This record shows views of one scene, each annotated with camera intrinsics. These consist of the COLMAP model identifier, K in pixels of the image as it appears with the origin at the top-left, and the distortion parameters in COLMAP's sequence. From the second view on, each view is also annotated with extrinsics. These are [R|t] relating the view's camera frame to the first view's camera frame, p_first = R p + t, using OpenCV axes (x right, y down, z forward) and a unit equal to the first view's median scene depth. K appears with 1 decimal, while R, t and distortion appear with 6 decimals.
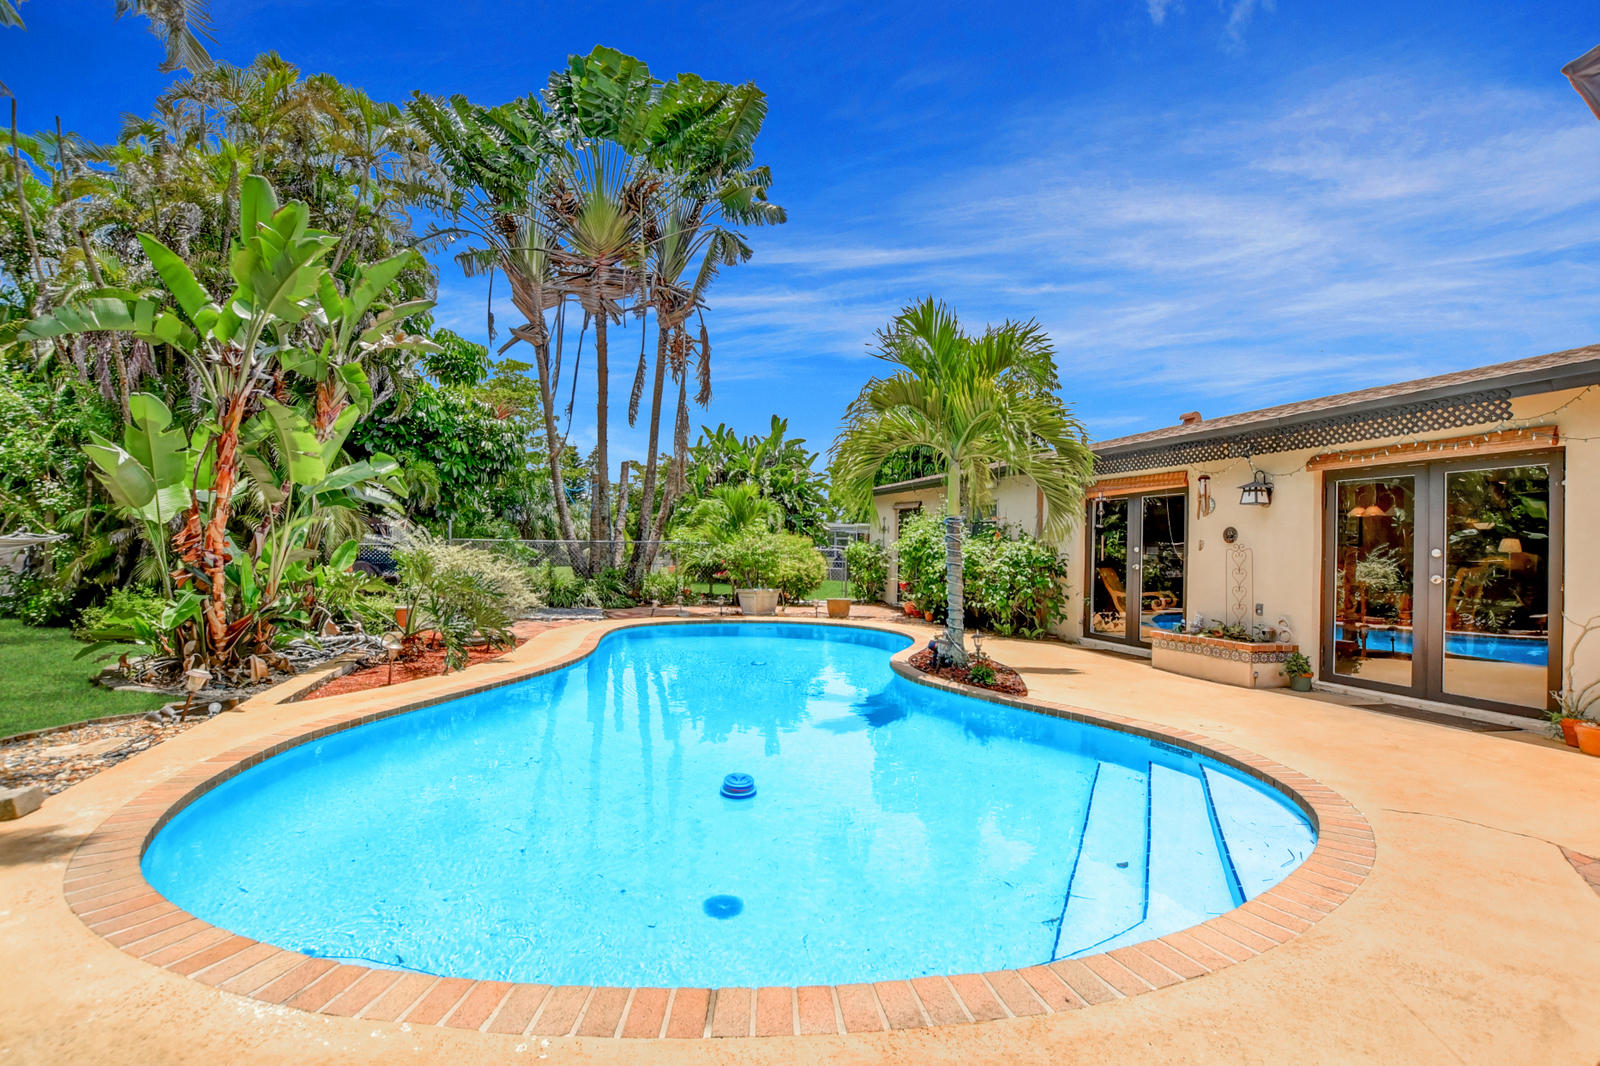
lens RADIAL K [[711.7, 0, 793.7], [0, 711.7, 531.0], [0, 0, 1]] dist [-0.024926, 0.001788]
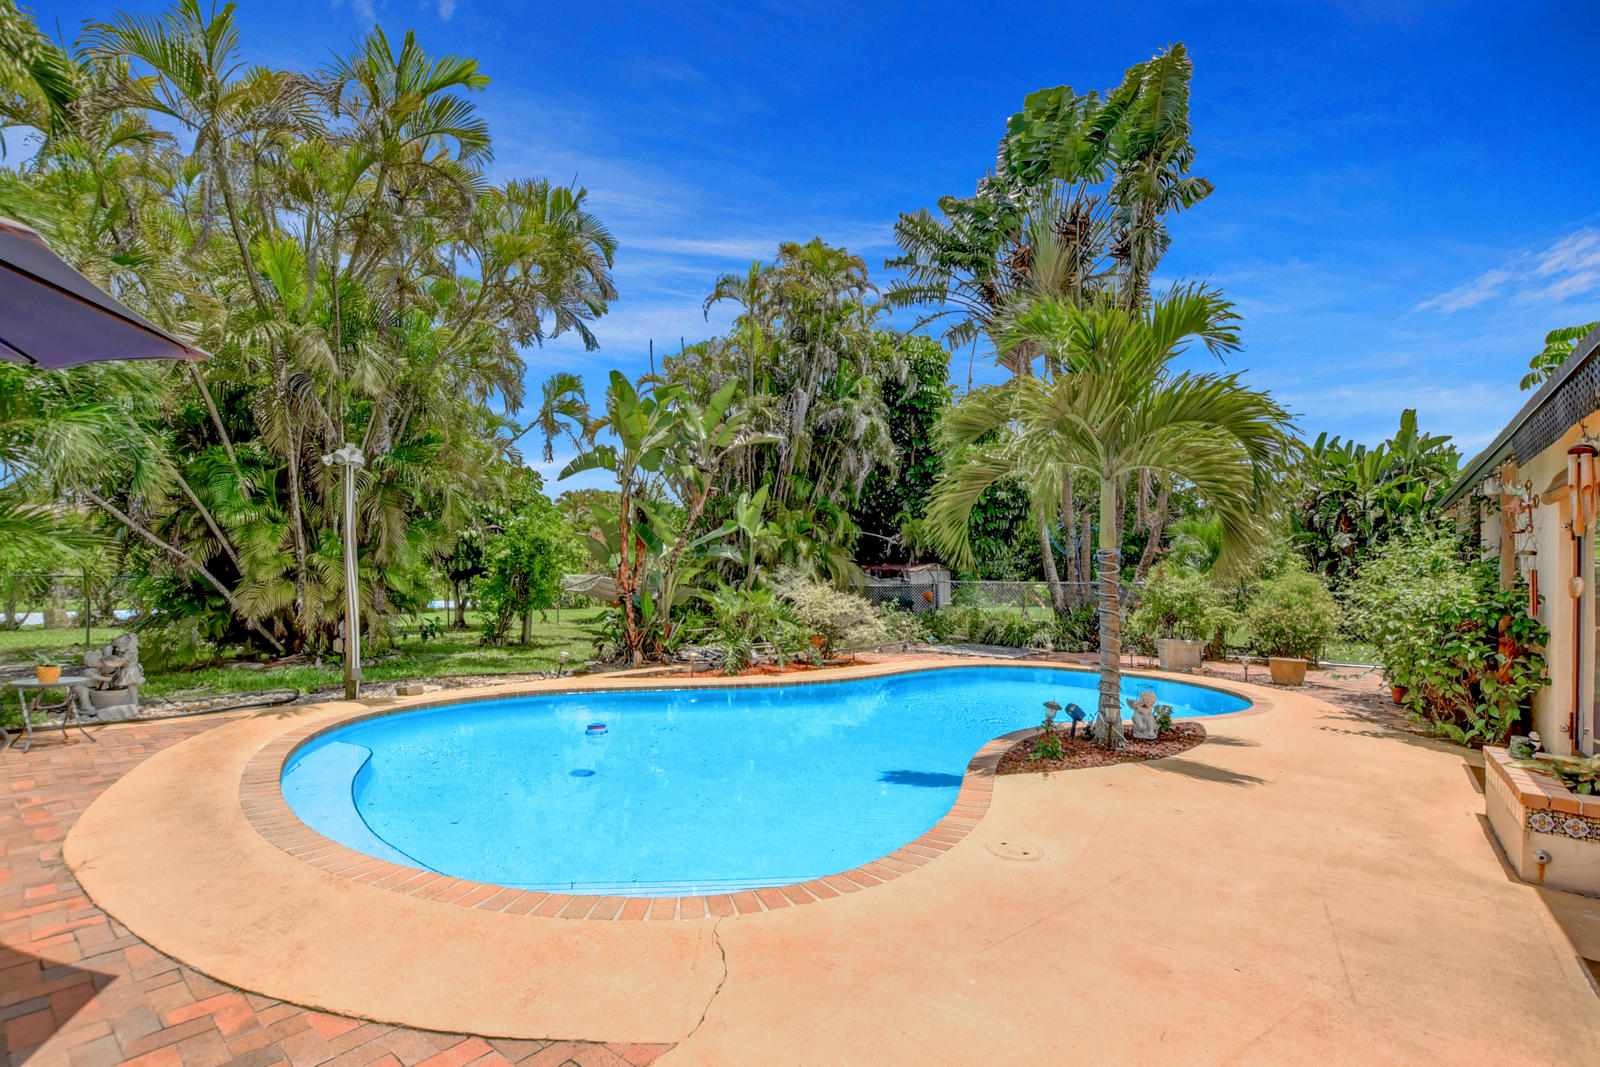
lens RADIAL K [[711.7, 0, 797.2], [0, 711.7, 563.1], [0, 0, 1]] dist [-0.024926, 0.001788]
pose [[0.559065, -0.019728, -0.828889, 0.352440], [0.006648, 0.999791, -0.019312, 0.004962], [0.829097, 0.005286, 0.559079, 0.149770]]
